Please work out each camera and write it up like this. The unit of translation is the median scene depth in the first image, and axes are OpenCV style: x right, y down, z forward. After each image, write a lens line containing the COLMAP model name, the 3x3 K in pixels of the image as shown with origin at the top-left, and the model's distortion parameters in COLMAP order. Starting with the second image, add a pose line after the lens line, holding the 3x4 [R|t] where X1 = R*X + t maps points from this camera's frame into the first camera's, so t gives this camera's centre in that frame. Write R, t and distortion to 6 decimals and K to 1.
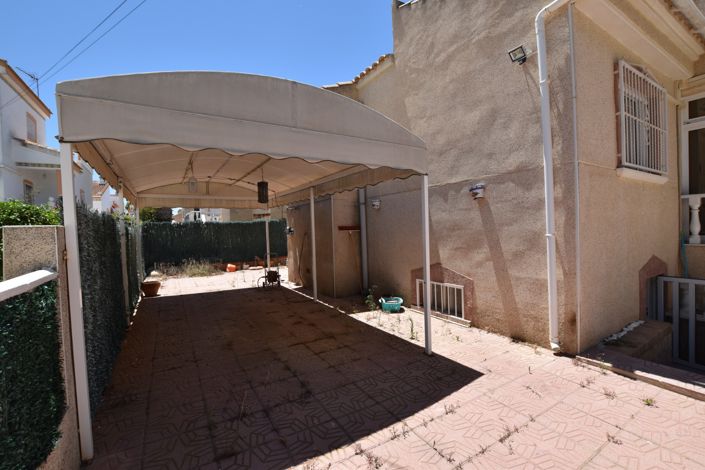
lens RADIAL K [[310.5, 0, 352.5], [0, 310.5, 235.0], [0, 0, 1]] dist [-0.037752, 0.006852]
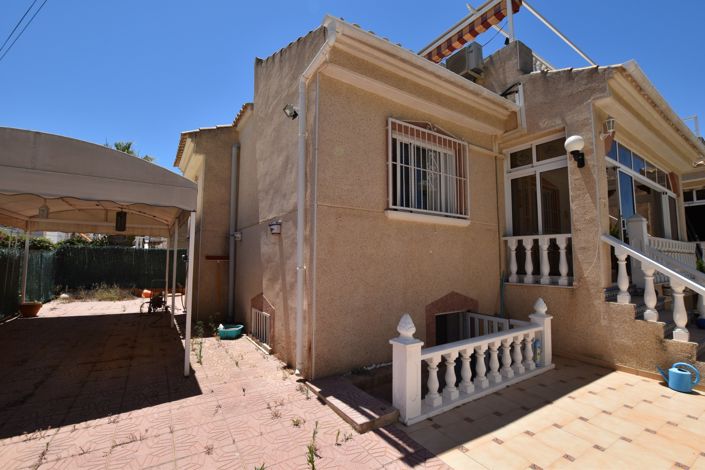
lens RADIAL K [[310.5, 0, 352.5], [0, 310.5, 235.0], [0, 0, 1]] dist [-0.037752, 0.006852]
pose [[0.998821, 0.036028, 0.032550, 0.599479], [-0.032475, 0.994073, -0.103751, -0.007796], [-0.036094, 0.102571, 0.994071, -0.102254]]
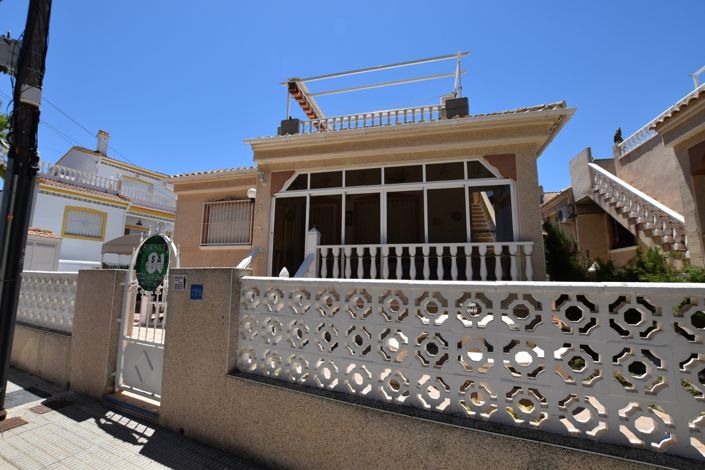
lens RADIAL K [[310.5, 0, 352.5], [0, 310.5, 235.0], [0, 0, 1]] dist [-0.037752, 0.006852]
pose [[0.708148, -0.067761, -0.702805, 2.883511], [-0.035760, 0.990665, -0.131546, -0.028299], [0.705158, 0.118286, 0.699115, 0.107969]]
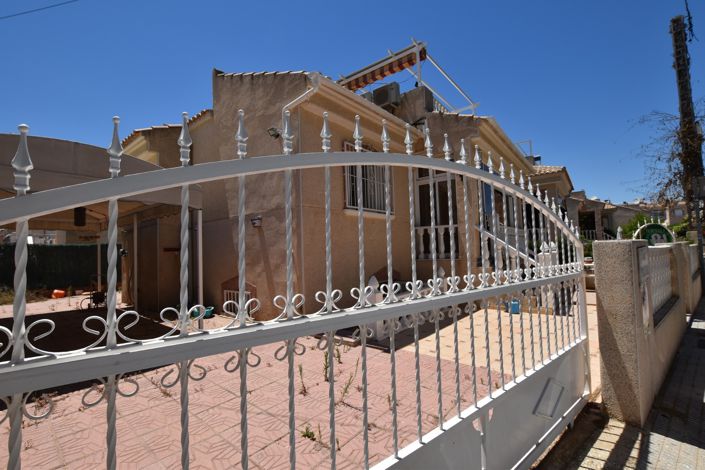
lens RADIAL K [[310.5, 0, 352.5], [0, 310.5, 235.0], [0, 0, 1]] dist [-0.037752, 0.006852]
pose [[0.939393, 0.015275, 0.342502, 0.312439], [0.012573, 0.996800, -0.078943, 0.030579], [-0.342611, 0.078465, 0.936195, -0.412368]]
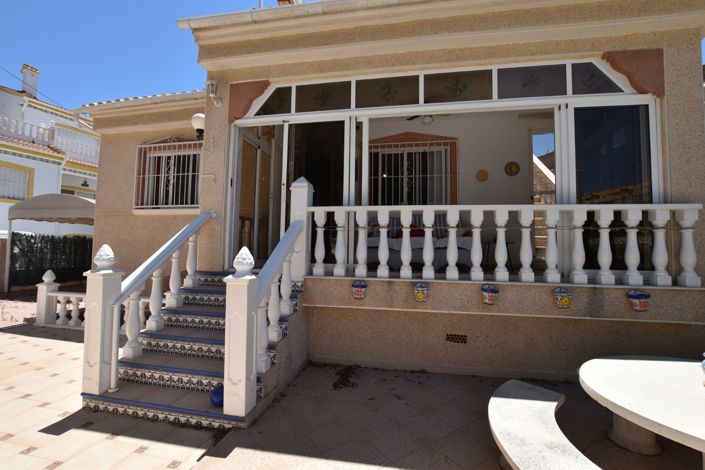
lens RADIAL K [[310.5, 0, 352.5], [0, 310.5, 235.0], [0, 0, 1]] dist [-0.037752, 0.006852]
pose [[0.745670, 0.006884, -0.666280, 2.403585], [-0.042335, 0.998416, -0.037064, -0.061092], [0.664969, 0.055844, 0.744780, 0.462004]]
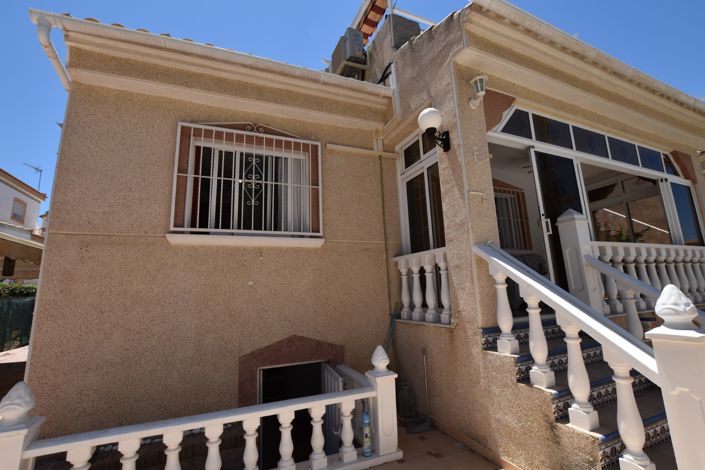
lens RADIAL K [[310.5, 0, 352.5], [0, 310.5, 235.0], [0, 0, 1]] dist [-0.037752, 0.006852]
pose [[0.990033, -0.038058, -0.135595, 1.275987], [0.010356, 0.979862, -0.199407, -0.029436], [0.140453, 0.196015, 0.970490, 0.171972]]
